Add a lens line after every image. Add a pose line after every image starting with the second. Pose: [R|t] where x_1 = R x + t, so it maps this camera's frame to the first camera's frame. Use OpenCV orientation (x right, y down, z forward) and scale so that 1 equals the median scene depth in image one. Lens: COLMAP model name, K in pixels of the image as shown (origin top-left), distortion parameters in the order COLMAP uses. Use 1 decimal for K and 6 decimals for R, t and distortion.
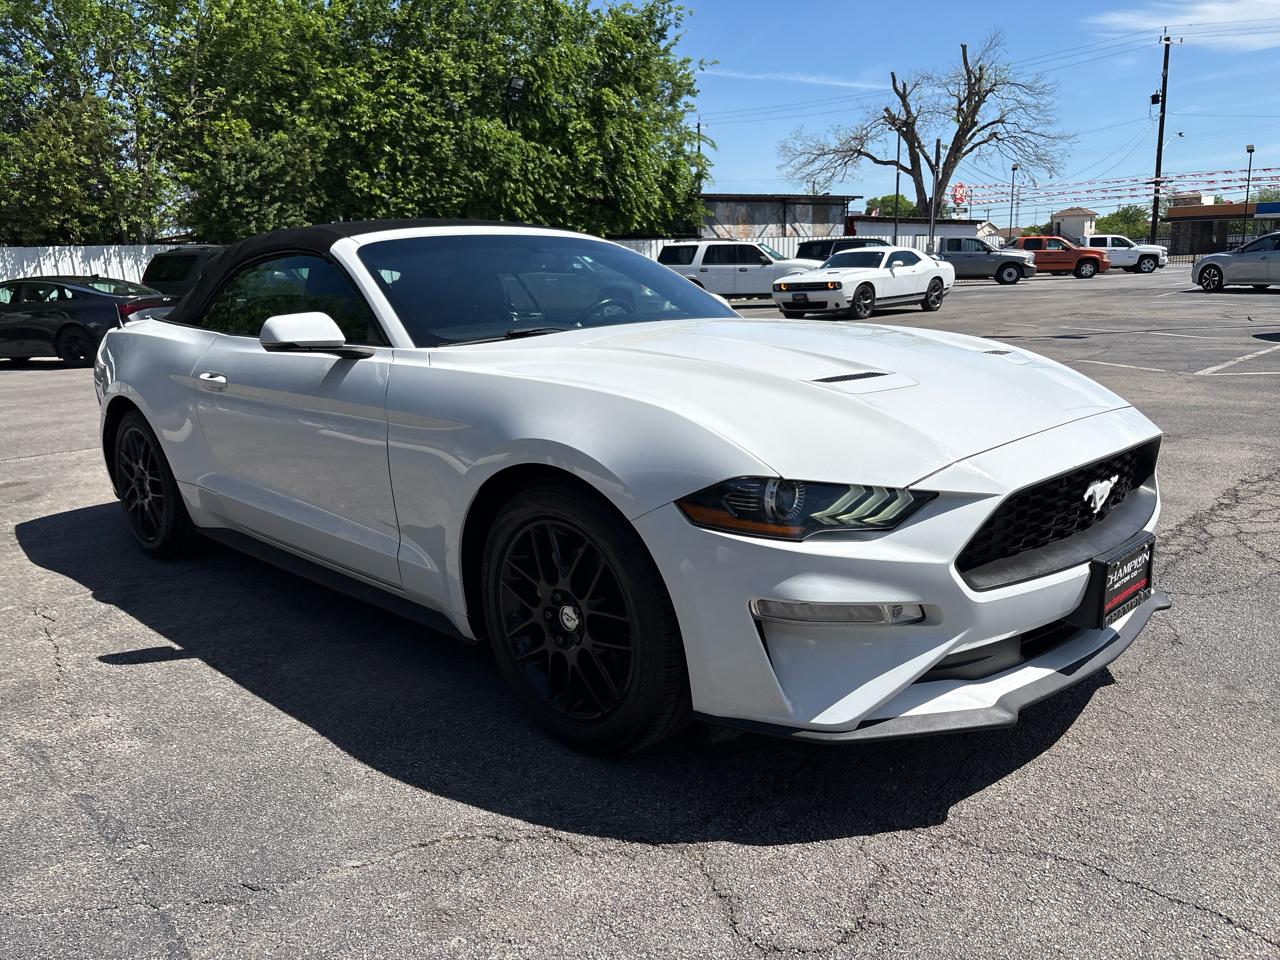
lens RADIAL K [[978.5, 0, 634.6], [0, 978.5, 485.0], [0, 0, 1]] dist [0.022043, -0.009950]
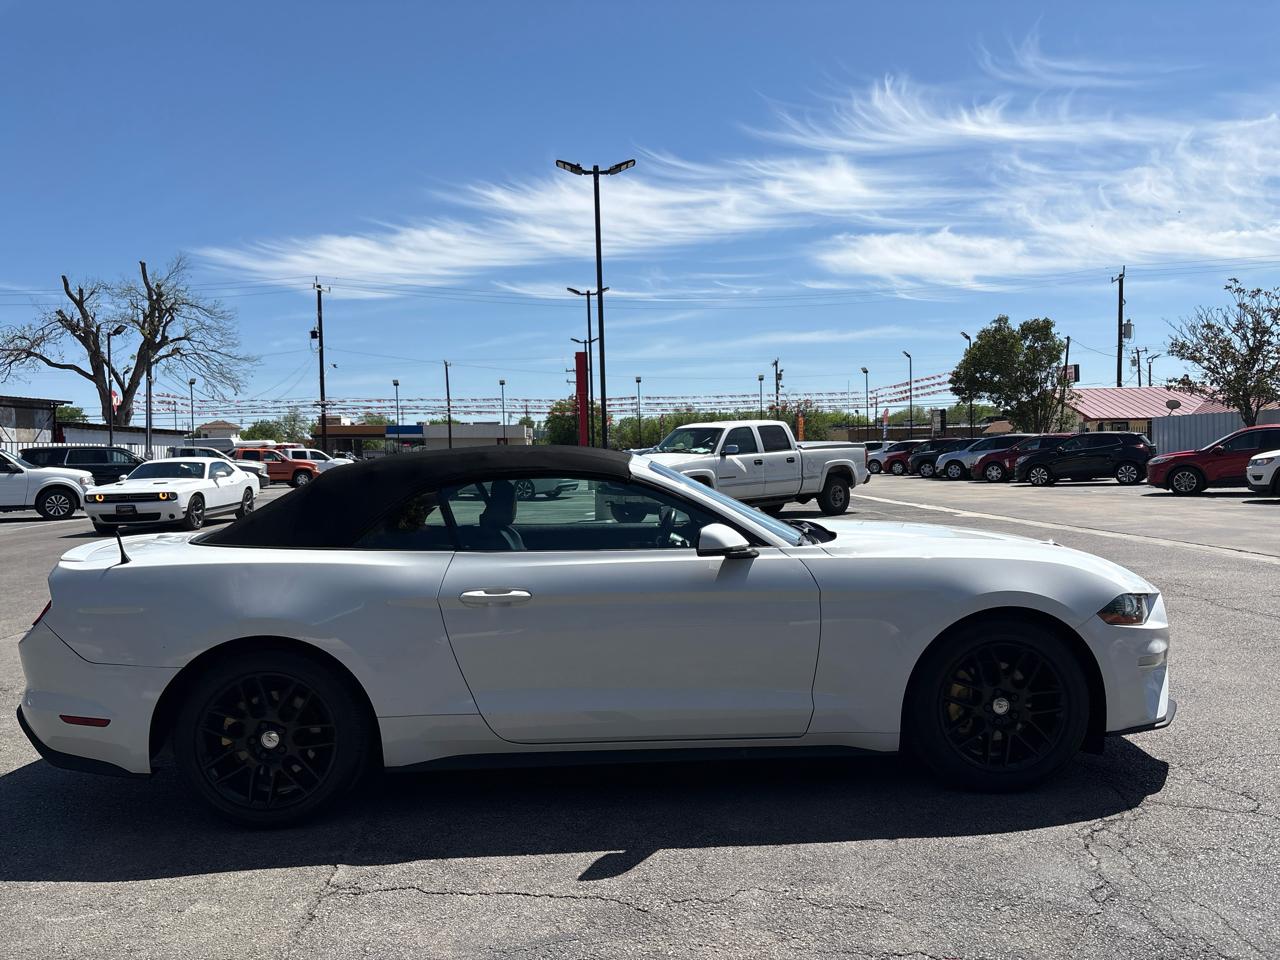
lens RADIAL K [[978.5, 0, 634.6], [0, 978.5, 485.0], [0, 0, 1]] dist [0.022043, -0.009950]
pose [[0.687535, -0.001879, 0.726149, -0.109868], [0.152945, 0.977939, -0.142282, -0.005484], [-0.709862, 0.208884, 0.672654, 0.020740]]
